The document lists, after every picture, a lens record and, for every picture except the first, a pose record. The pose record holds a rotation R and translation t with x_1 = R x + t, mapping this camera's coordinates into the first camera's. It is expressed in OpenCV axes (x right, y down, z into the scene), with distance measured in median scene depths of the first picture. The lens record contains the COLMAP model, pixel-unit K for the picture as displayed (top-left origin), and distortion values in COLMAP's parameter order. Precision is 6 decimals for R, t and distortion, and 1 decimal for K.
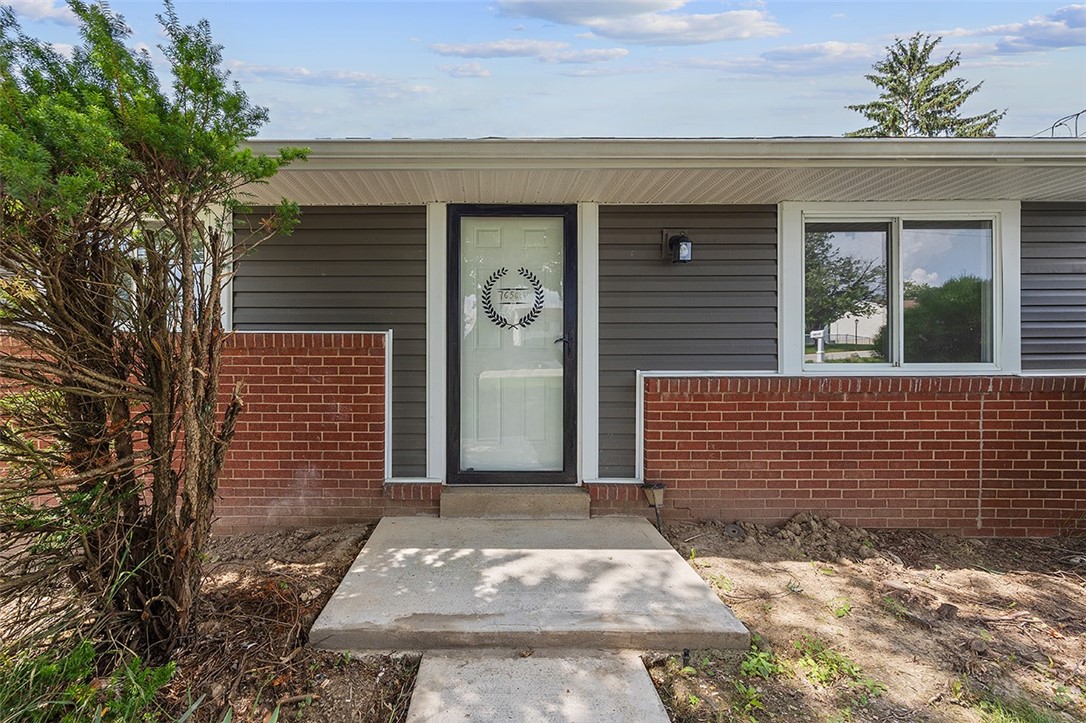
lens RADIAL K [[442.2, 0, 539.5], [0, 442.2, 356.1], [0, 0, 1]] dist [0.003078, 0.000223]
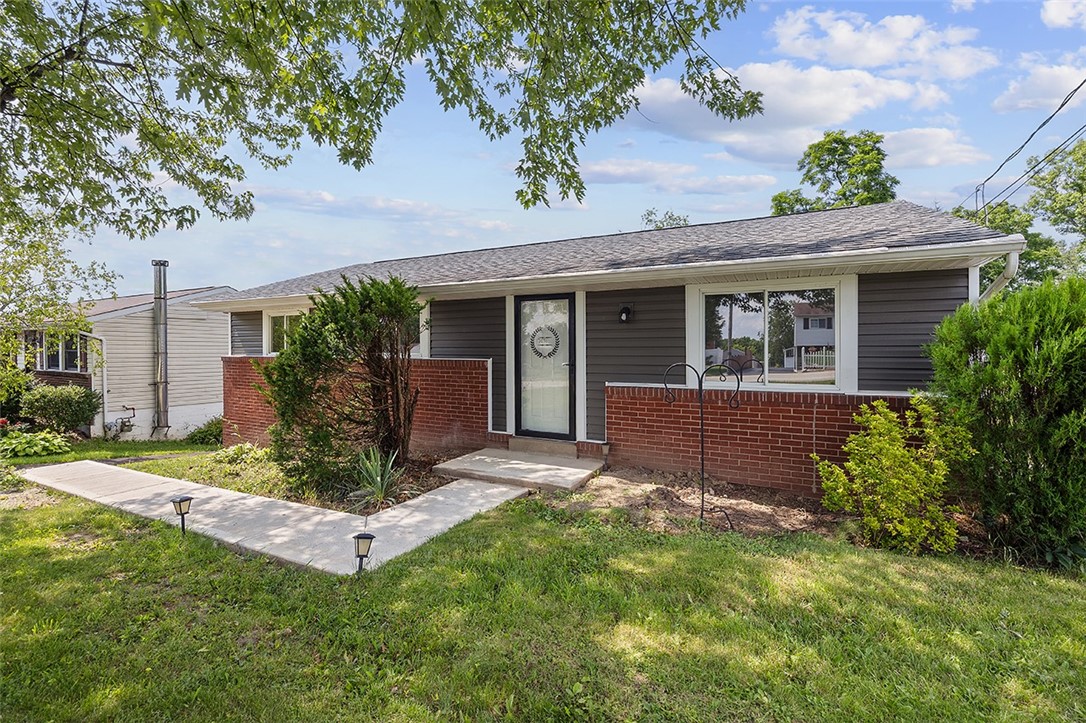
lens RADIAL K [[489.3, 0, 545.5], [0, 489.3, 358.7], [0, 0, 1]] dist [-0.000985, 0.000015]
pose [[0.891342, 0.011091, -0.453195, 0.926766], [-0.000978, 0.999745, 0.022543, -0.110289], [0.453330, -0.019650, 0.891126, -0.913305]]
